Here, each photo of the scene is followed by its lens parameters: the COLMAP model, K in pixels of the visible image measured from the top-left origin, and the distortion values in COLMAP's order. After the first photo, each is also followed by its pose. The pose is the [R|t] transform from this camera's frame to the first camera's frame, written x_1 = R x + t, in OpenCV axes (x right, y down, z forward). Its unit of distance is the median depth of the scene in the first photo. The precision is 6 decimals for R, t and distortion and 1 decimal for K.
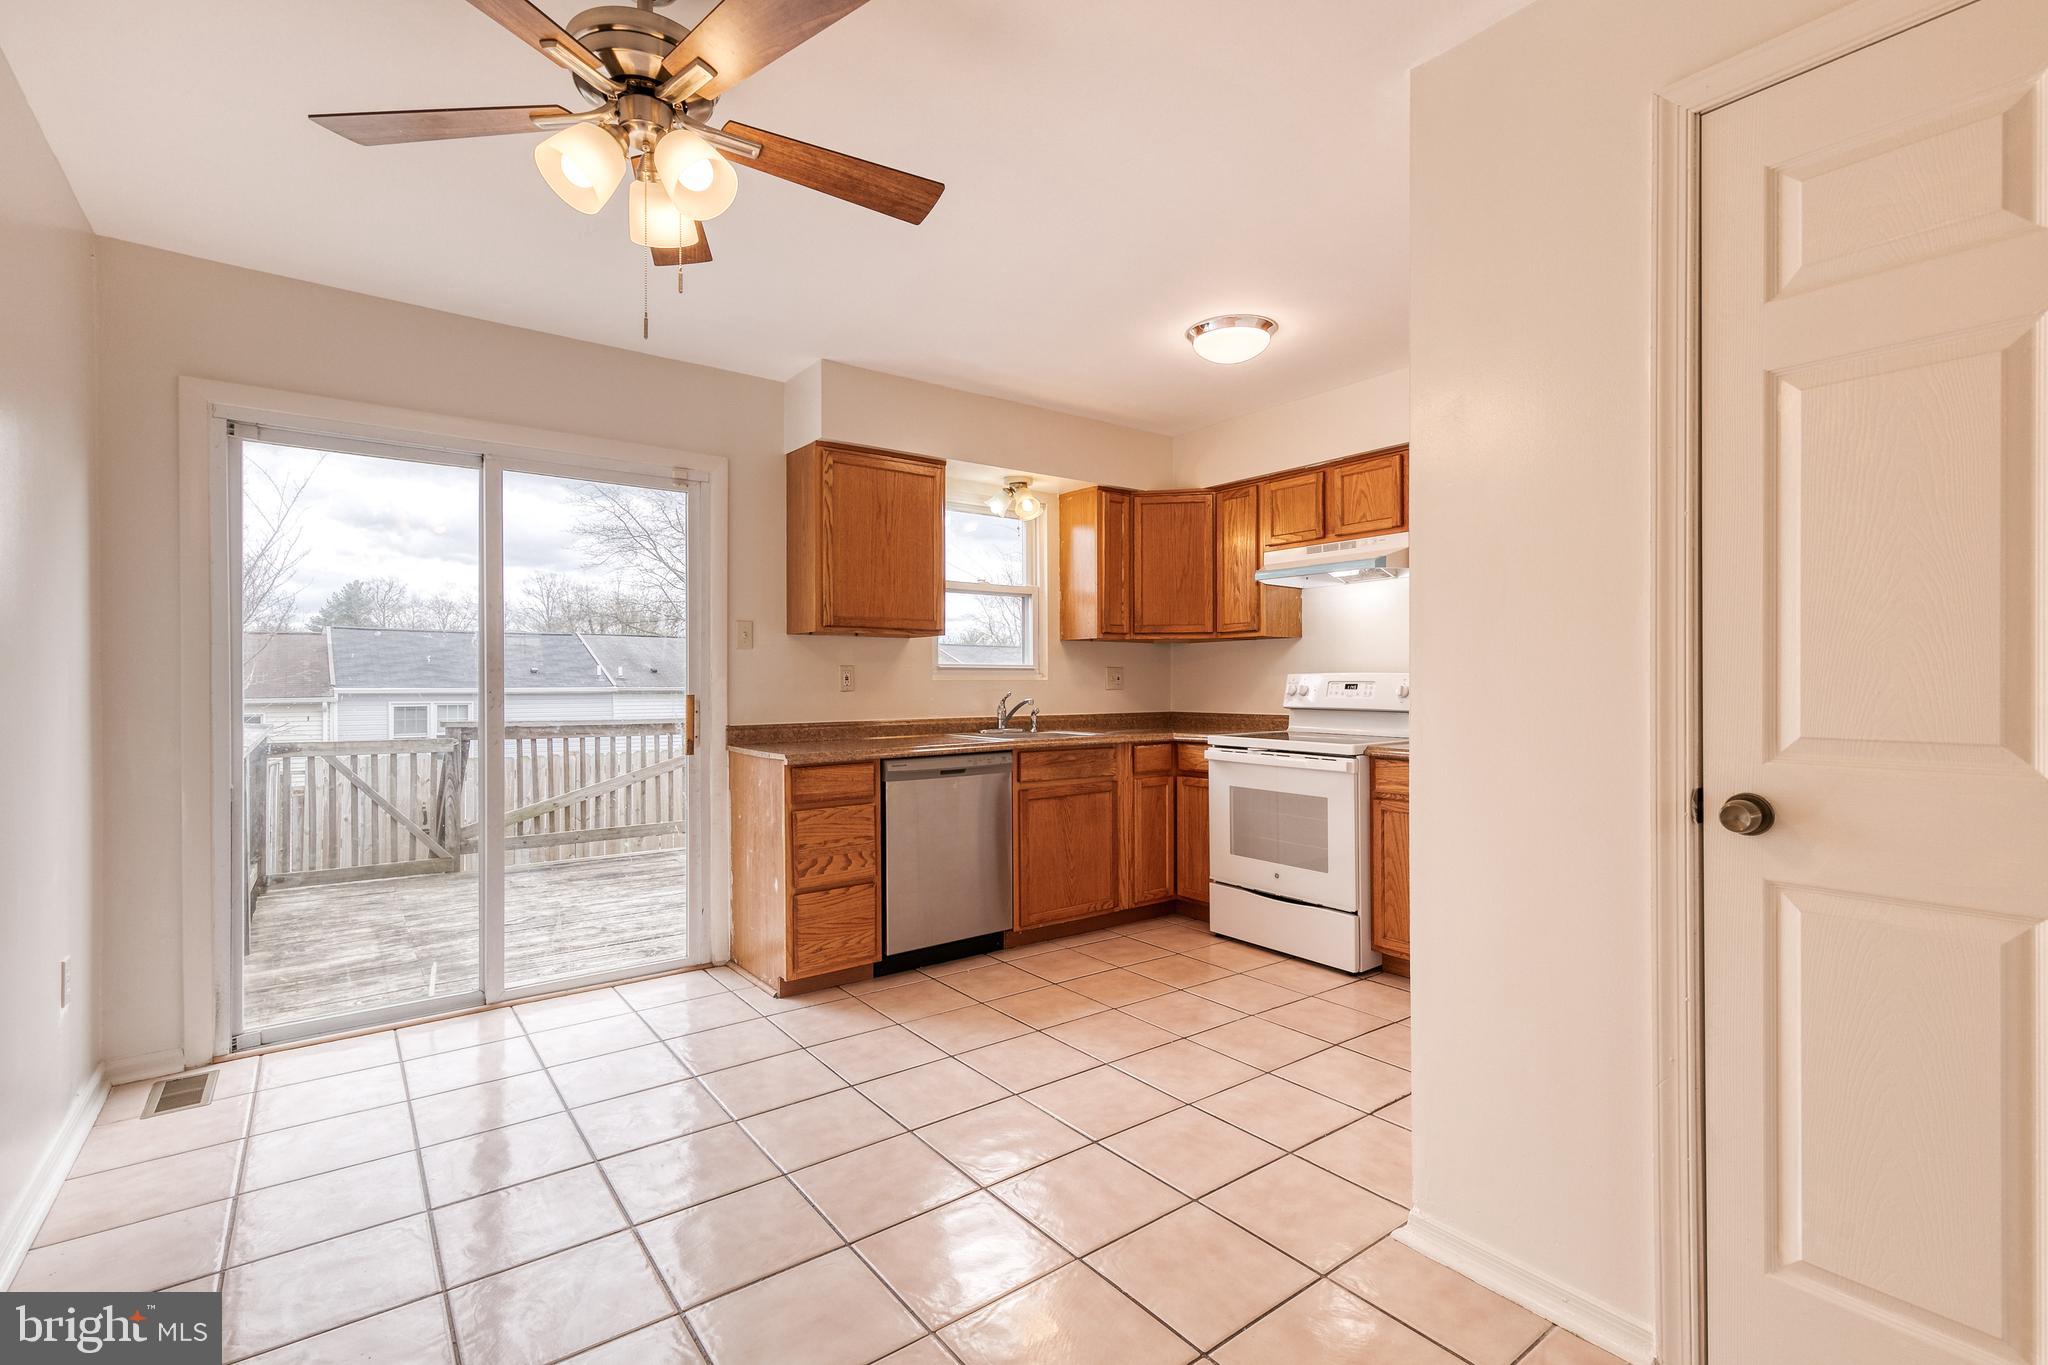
lens RADIAL K [[923.8, 0, 1042.6], [0, 923.8, 678.0], [0, 0, 1]] dist [0.010817, -0.000980]
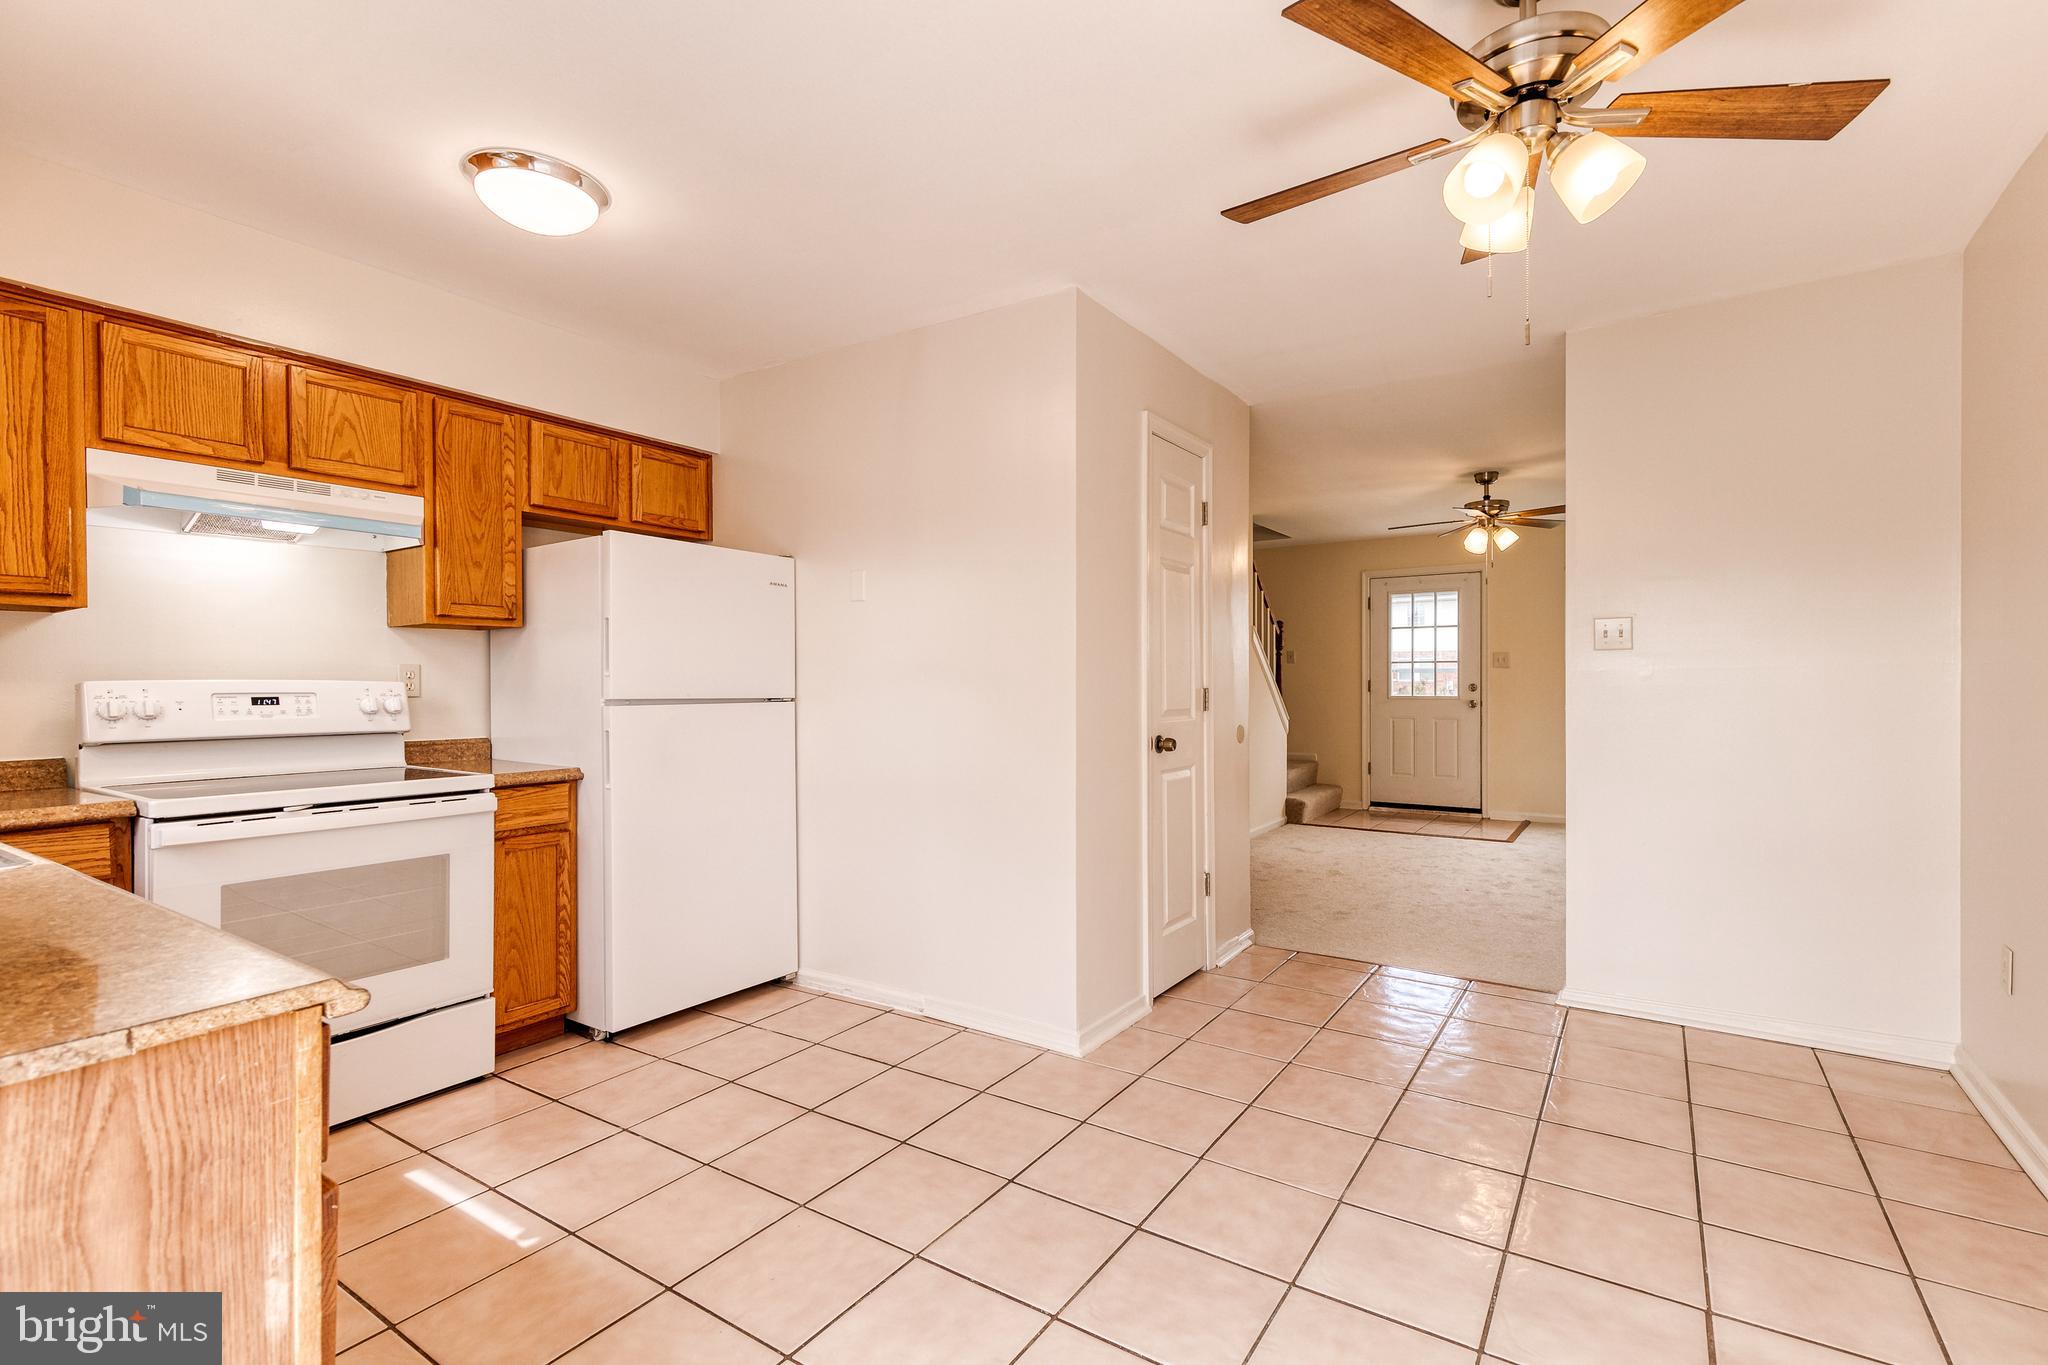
lens RADIAL K [[928.8, 0, 1039.1], [0, 928.8, 690.7], [0, 0, 1]] dist [0.011079, -0.000450]
pose [[-0.323412, -0.004286, 0.946249, -0.494400], [0.002830, 0.999981, 0.005496, -0.000136], [-0.946254, 0.004455, -0.323394, 0.749533]]
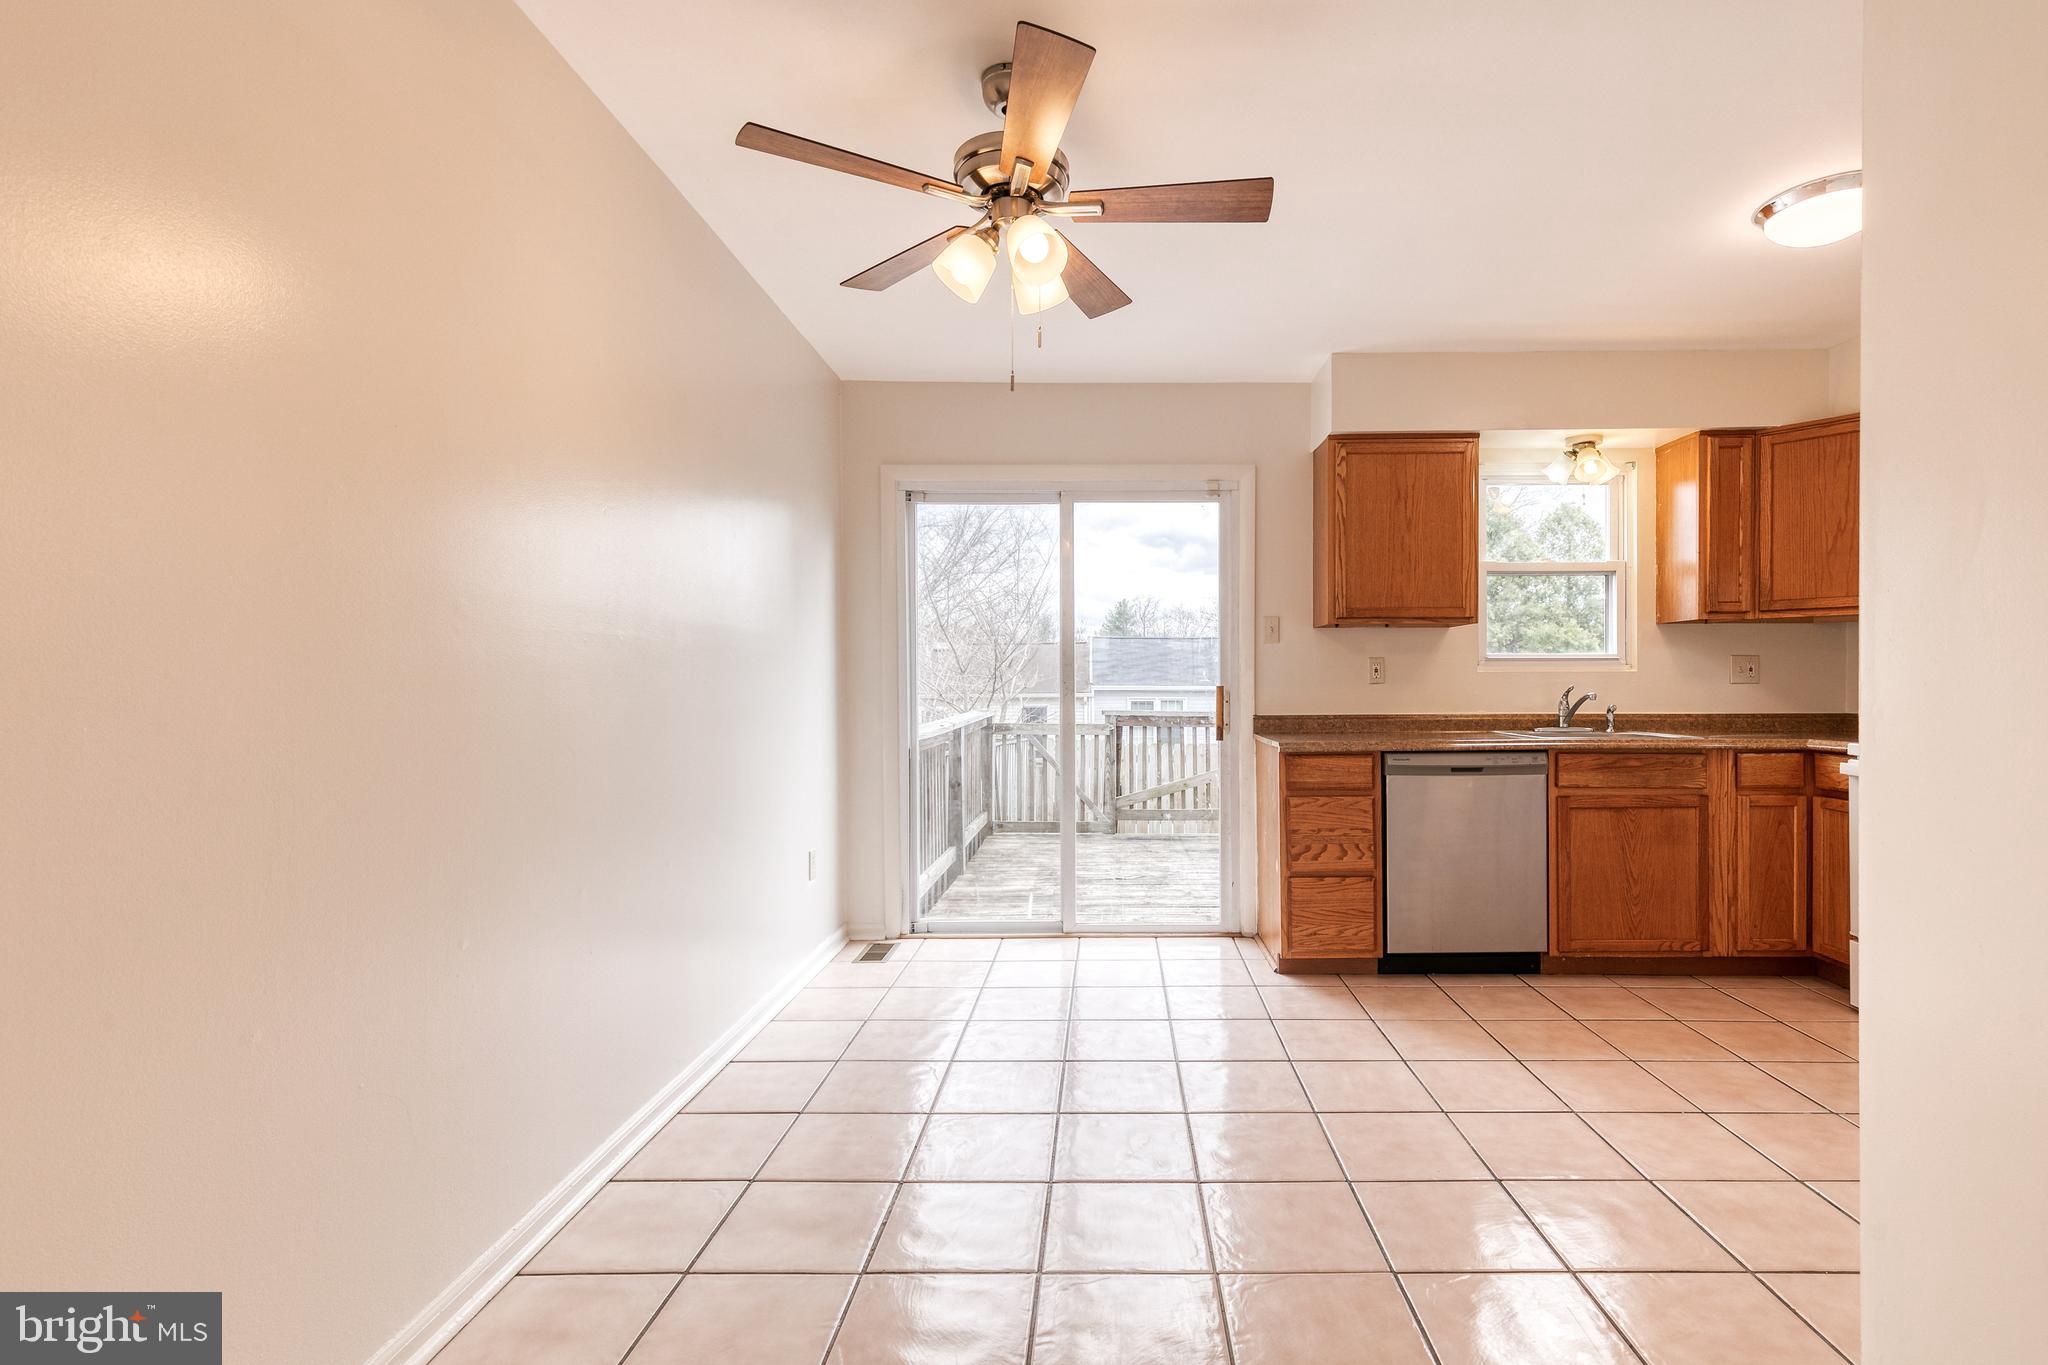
lens RADIAL K [[947.2, 0, 1108.1], [0, 947.2, 689.4], [0, 0, 1]] dist [0.007647, -0.000438]
pose [[0.791292, 0.004208, -0.611424, 0.186447], [0.003425, 0.999930, 0.011314, 0.008243], [0.611429, -0.011047, 0.791222, 0.026999]]
